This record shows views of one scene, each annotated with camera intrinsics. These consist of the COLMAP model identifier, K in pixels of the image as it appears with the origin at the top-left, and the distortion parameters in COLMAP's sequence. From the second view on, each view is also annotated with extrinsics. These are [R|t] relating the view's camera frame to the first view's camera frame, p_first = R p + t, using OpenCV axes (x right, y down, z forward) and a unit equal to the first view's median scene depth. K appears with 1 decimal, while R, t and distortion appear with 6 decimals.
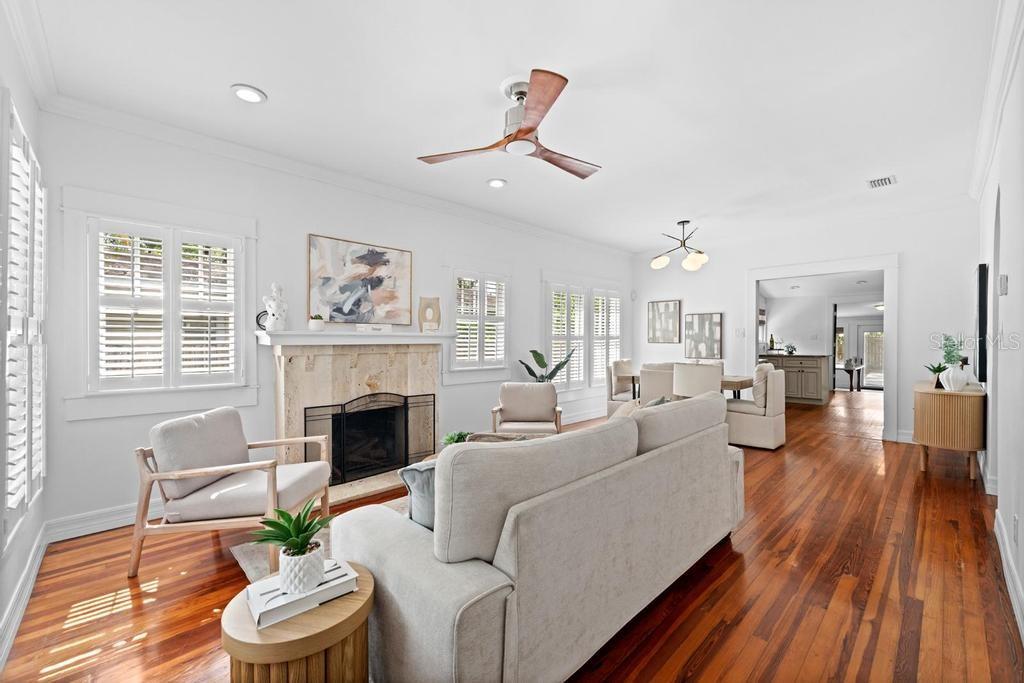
lens RADIAL K [[416.9, 0, 506.8], [0, 416.9, 343.2], [0, 0, 1]] dist [-0.001123, -0.000291]
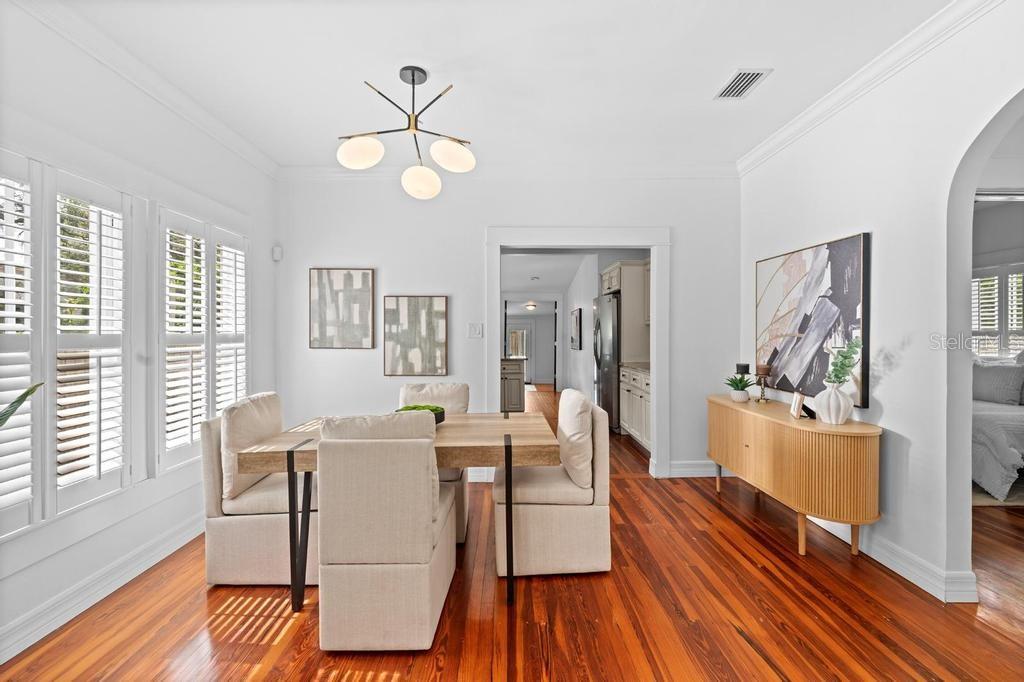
lens RADIAL K [[416.9, 0, 512.7], [0, 416.9, 338.9], [0, 0, 1]] dist [-0.001123, -0.000291]
pose [[0.671933, -0.006397, 0.740585, 0.141807], [0.006119, 0.999977, 0.003086, -0.013587], [-0.740587, 0.002458, 0.671956, 0.522175]]
